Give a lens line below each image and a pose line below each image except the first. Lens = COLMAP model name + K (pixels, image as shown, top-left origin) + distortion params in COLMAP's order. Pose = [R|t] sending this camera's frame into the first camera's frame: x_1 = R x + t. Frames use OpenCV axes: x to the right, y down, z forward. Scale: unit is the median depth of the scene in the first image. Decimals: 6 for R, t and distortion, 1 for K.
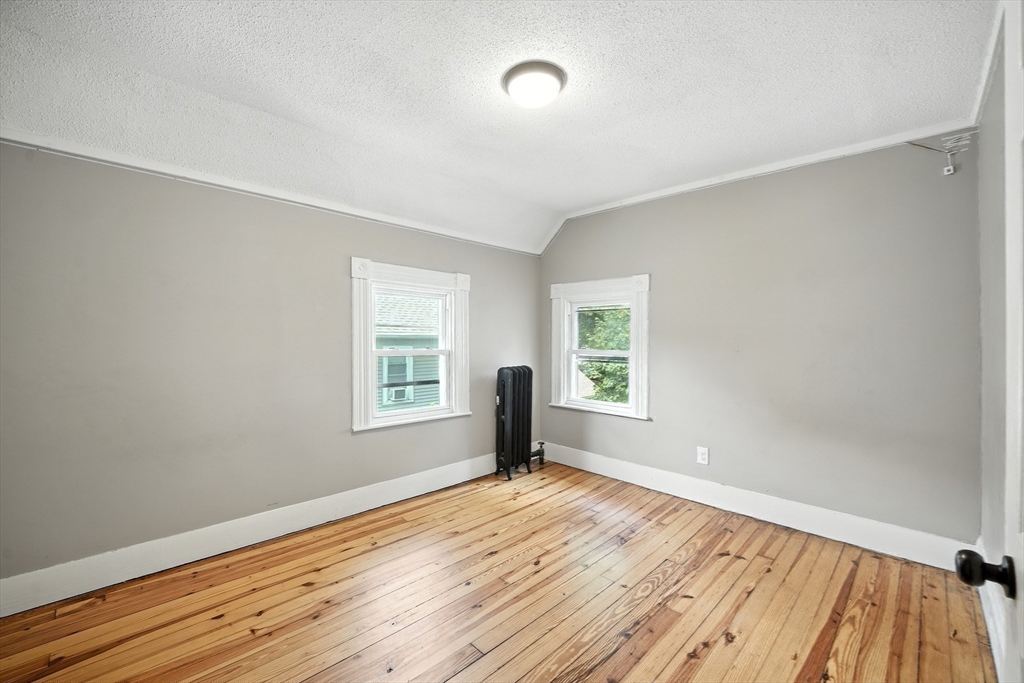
lens RADIAL K [[422.7, 0, 507.5], [0, 422.7, 343.4], [0, 0, 1]] dist [-0.002534, -0.001673]
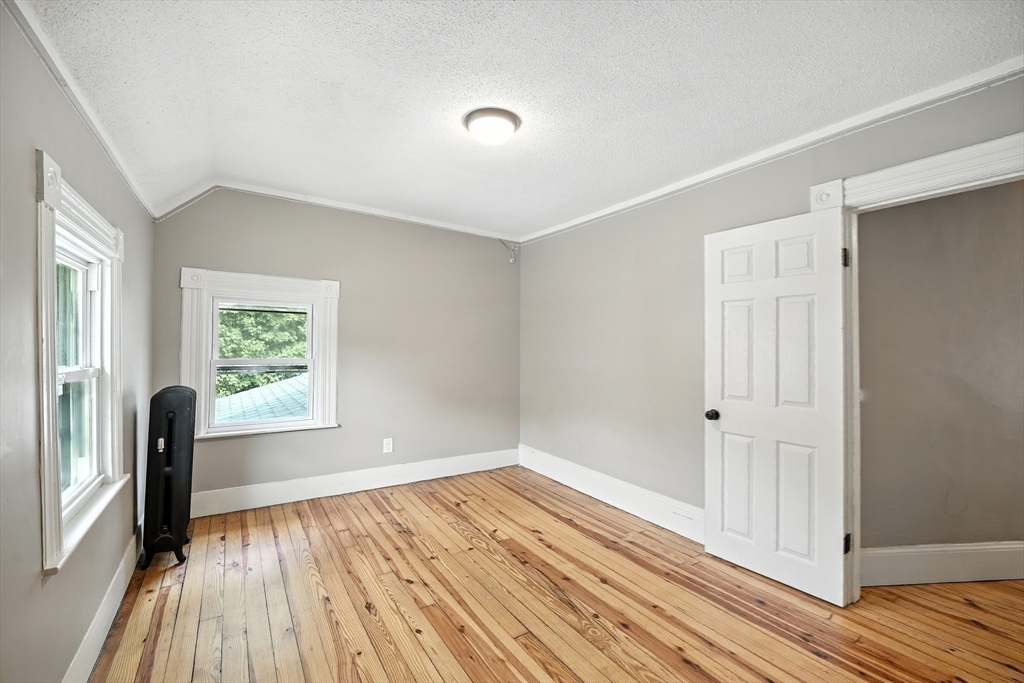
lens RADIAL K [[422.7, 0, 507.5], [0, 422.7, 342.4], [0, 0, 1]] dist [-0.002534, -0.001673]
pose [[0.200986, 0.004366, 0.979584, -0.656993], [-0.000358, 0.999990, -0.004383, -0.016362], [-0.979594, 0.000531, 0.200985, 0.465881]]
